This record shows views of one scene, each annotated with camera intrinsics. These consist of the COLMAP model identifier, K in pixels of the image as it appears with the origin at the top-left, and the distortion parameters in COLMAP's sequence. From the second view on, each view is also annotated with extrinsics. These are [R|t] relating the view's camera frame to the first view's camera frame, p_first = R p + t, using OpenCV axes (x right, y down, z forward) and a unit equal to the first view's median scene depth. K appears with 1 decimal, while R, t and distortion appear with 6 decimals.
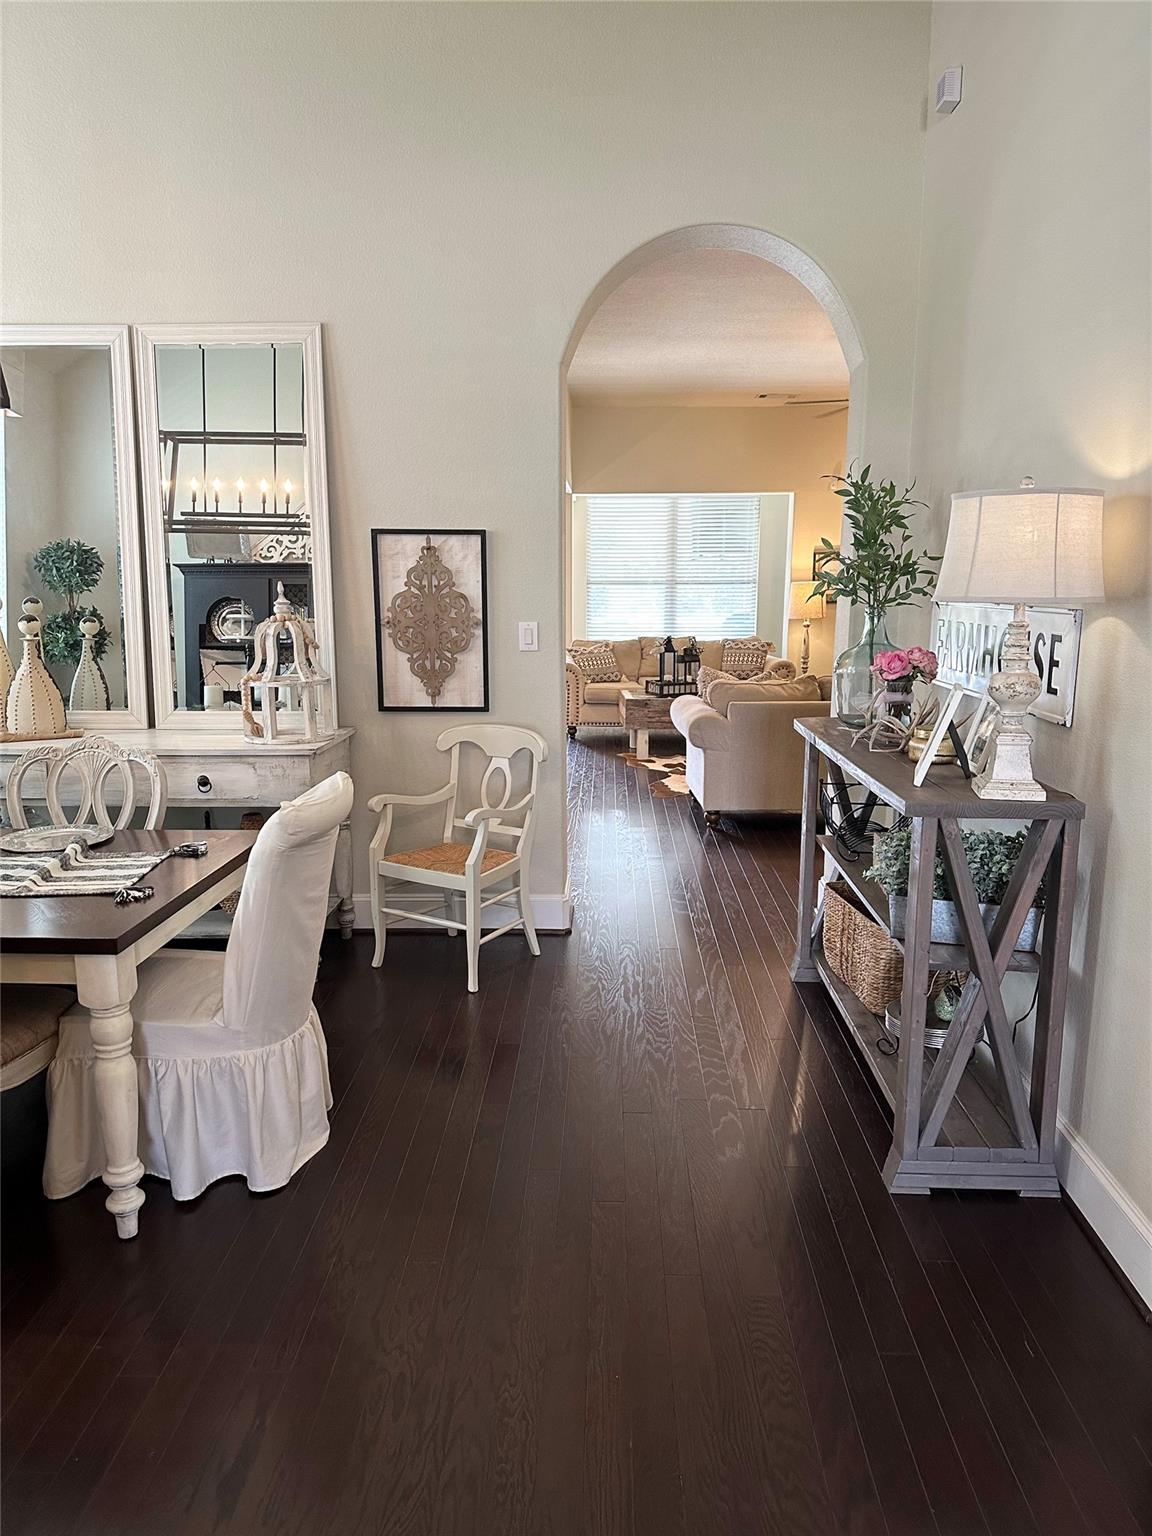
lens RADIAL K [[1068.5, 0, 576.0], [0, 1068.5, 768.0], [0, 0, 1]] dist [0.140968, -0.201993]
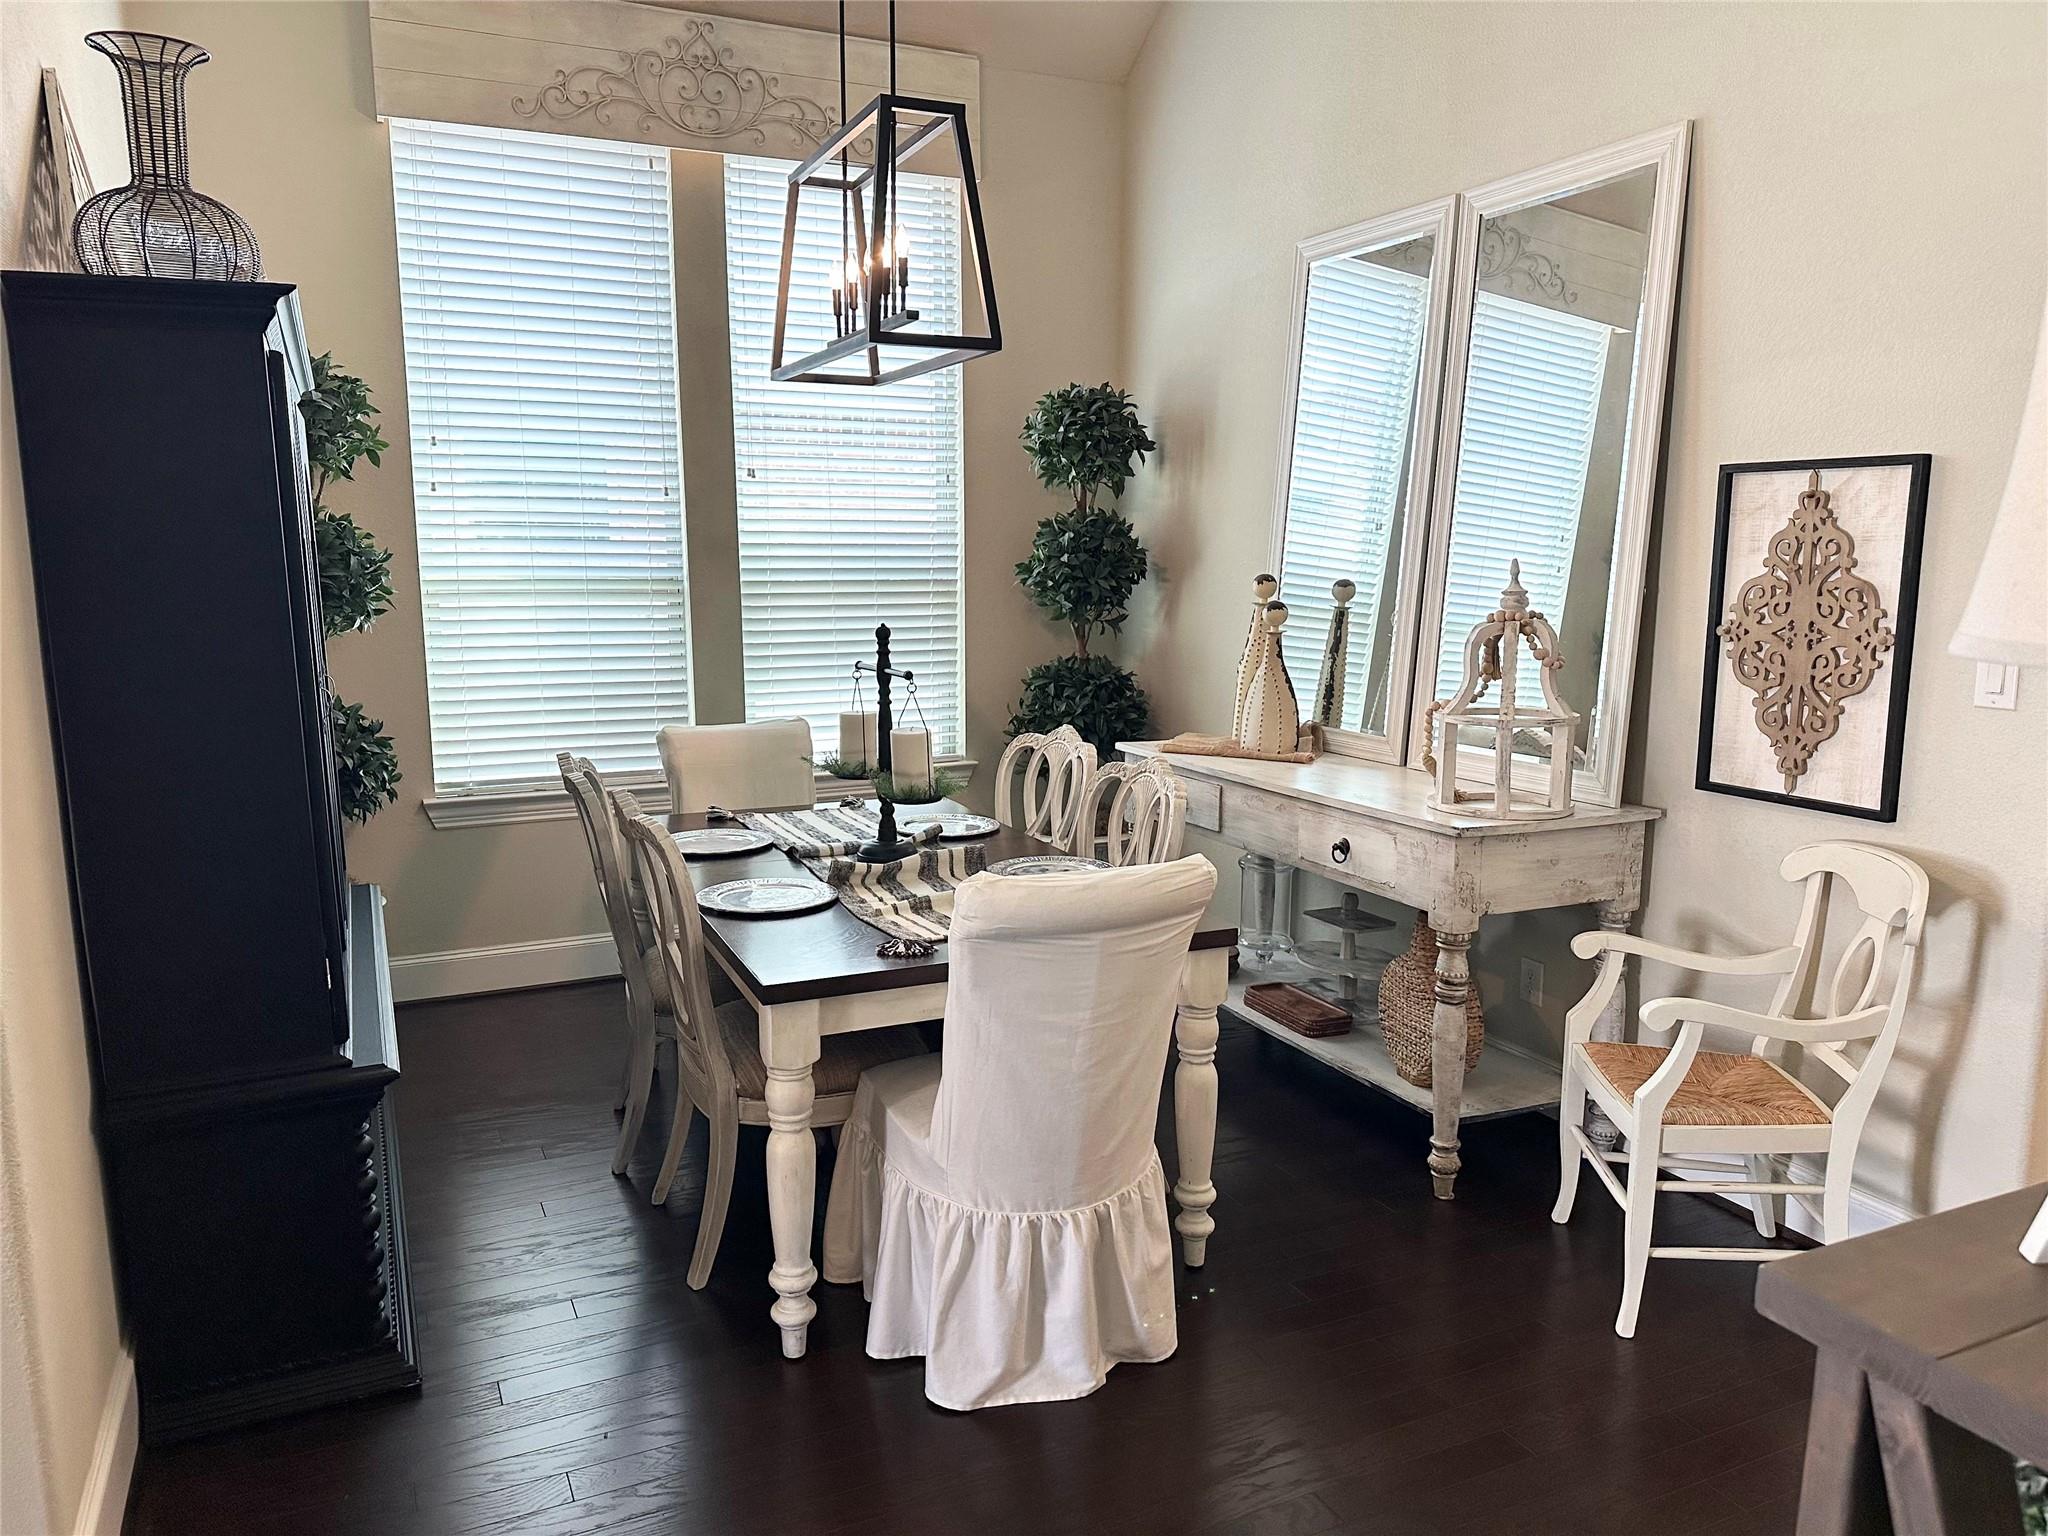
lens RADIAL K [[1424.7, 0, 1014.0], [0, 1424.7, 775.0], [0, 0, 1]] dist [0.140968, -0.201993]
pose [[0.466610, 0.140405, -0.873248, 0.318576], [-0.159967, 0.984434, 0.072805, -0.059552], [0.869877, 0.105719, 0.481807, 0.334324]]
